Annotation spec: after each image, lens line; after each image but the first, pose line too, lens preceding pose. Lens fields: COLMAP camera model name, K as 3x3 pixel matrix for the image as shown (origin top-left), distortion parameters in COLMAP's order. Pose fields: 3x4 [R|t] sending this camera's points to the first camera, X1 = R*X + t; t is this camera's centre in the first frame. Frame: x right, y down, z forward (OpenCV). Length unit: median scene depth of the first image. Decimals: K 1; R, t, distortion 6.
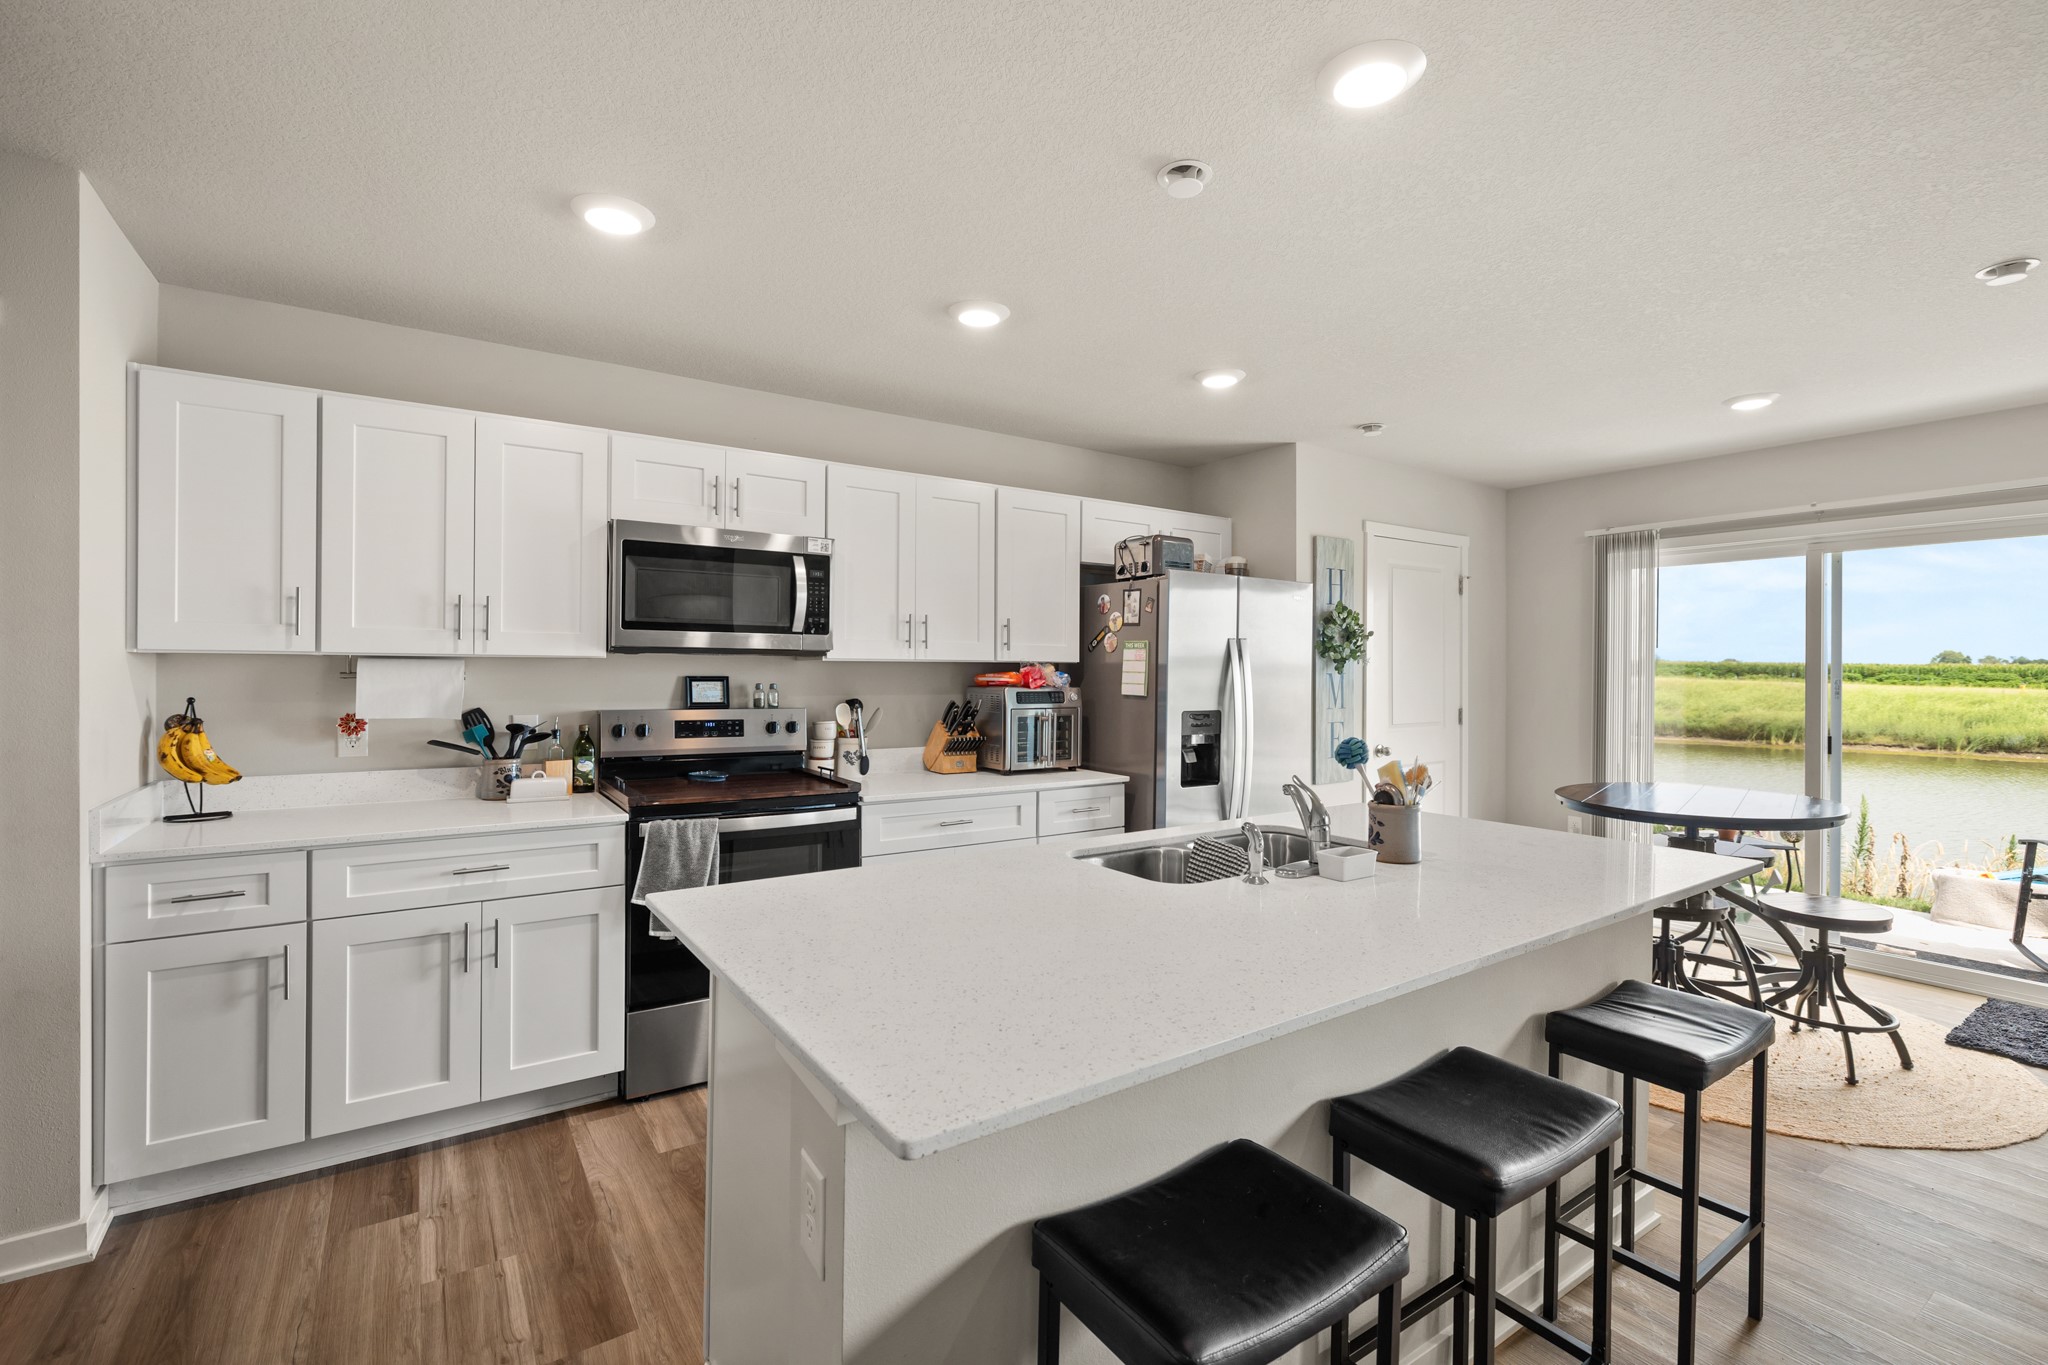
lens RADIAL K [[912.0, 0, 1021.1], [0, 912.0, 672.4], [0, 0, 1]] dist [-0.002386, -0.000061]
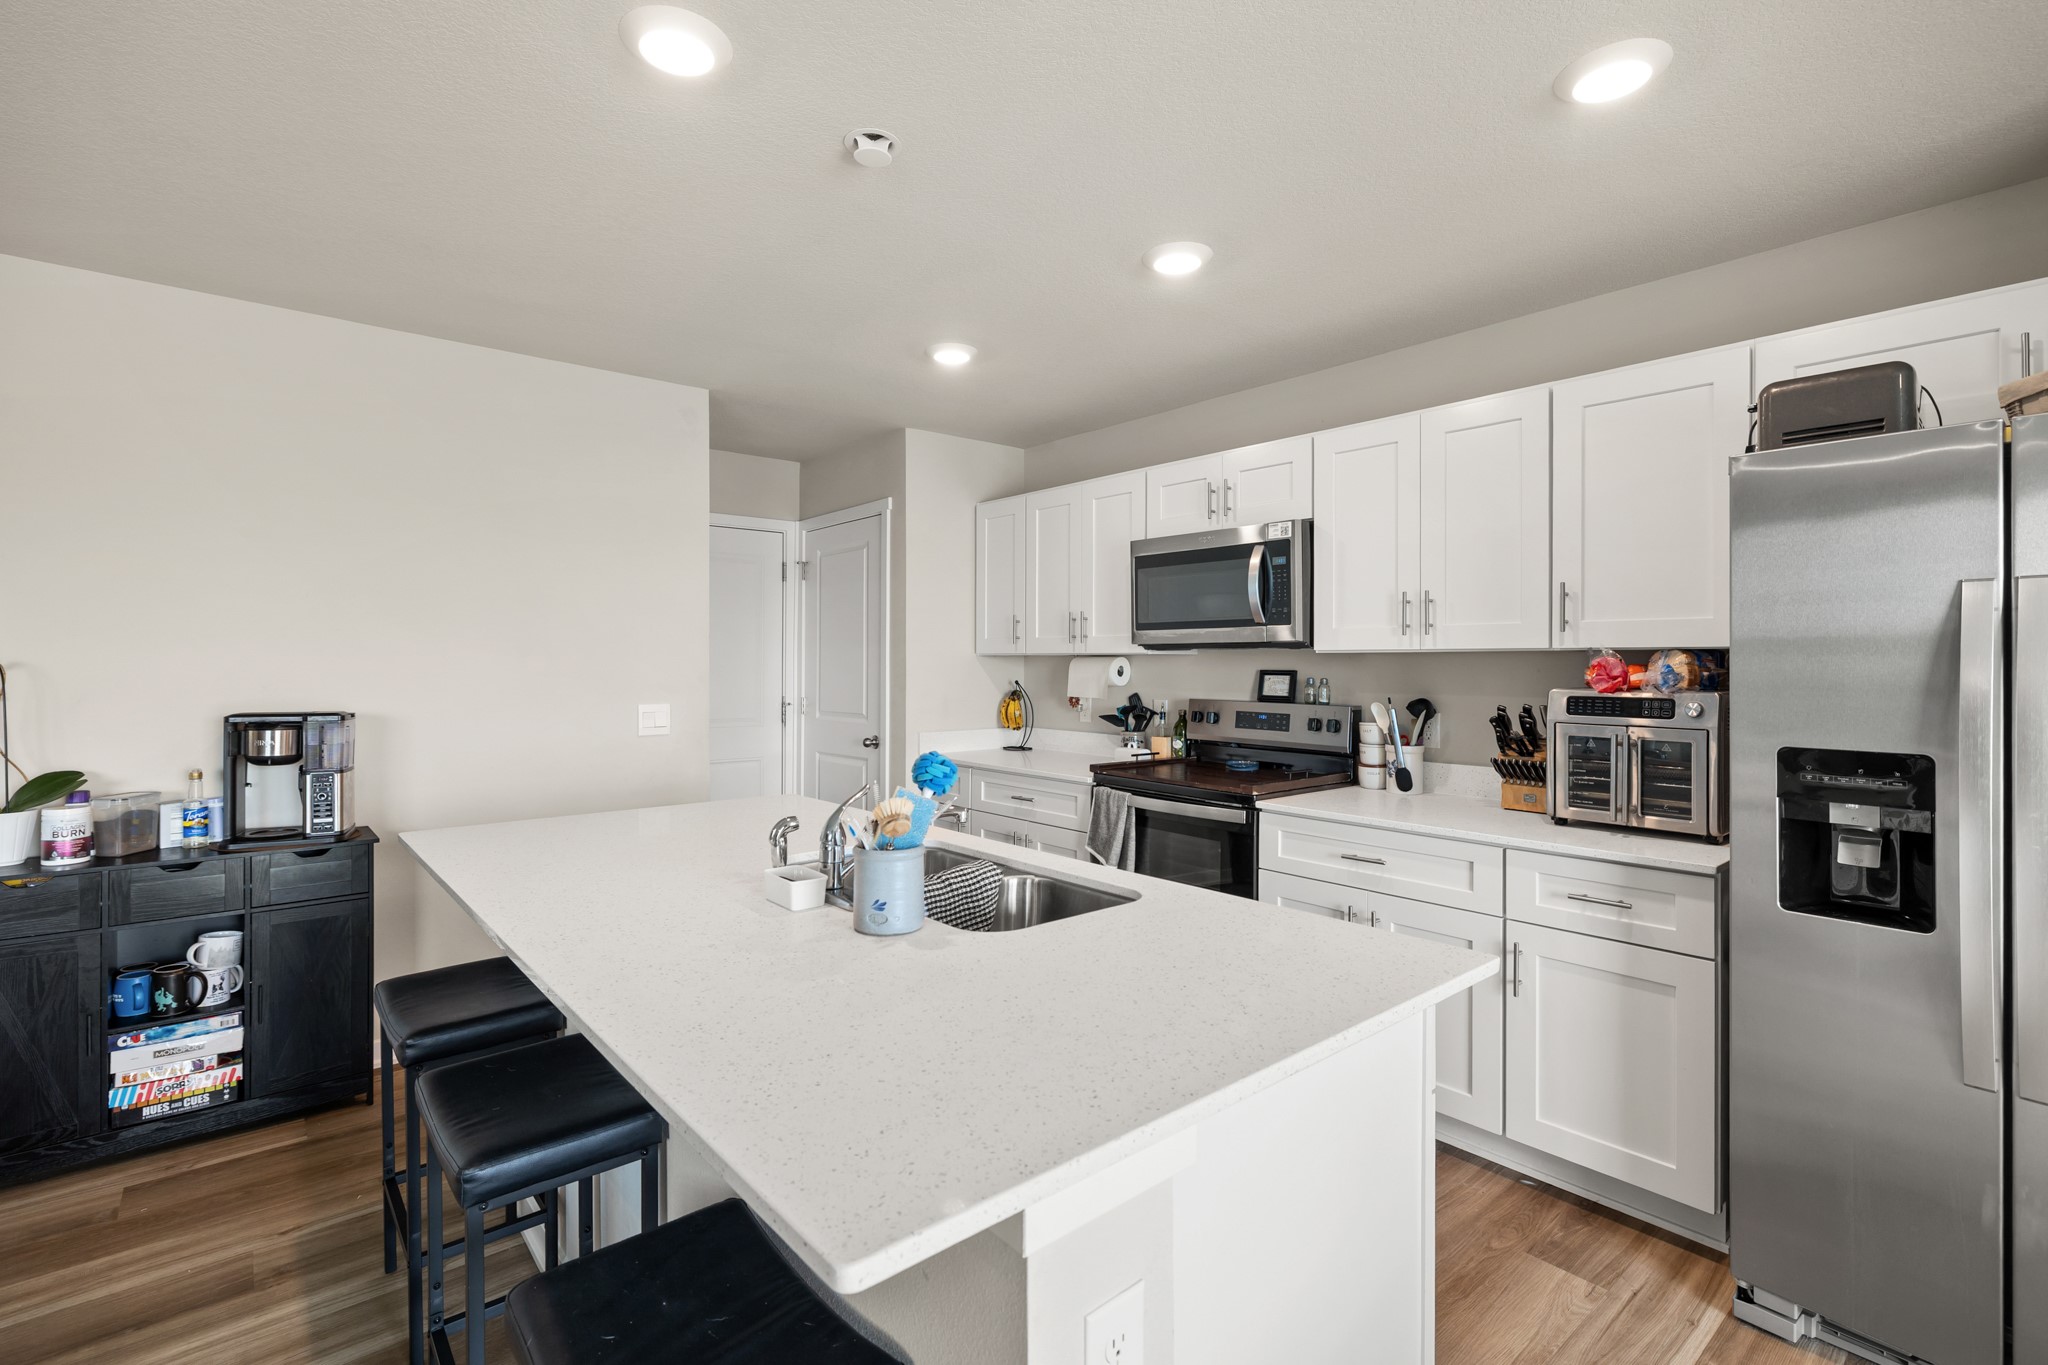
lens RADIAL K [[941.2, 0, 1021.9], [0, 941.2, 658.8], [0, 0, 1]] dist [0.000464, 0.000154]
pose [[0.102678, -0.010870, -0.994655, 0.652639], [-0.004735, 0.999924, -0.011416, 0.004789], [0.994703, 0.005882, 0.102619, 0.588030]]
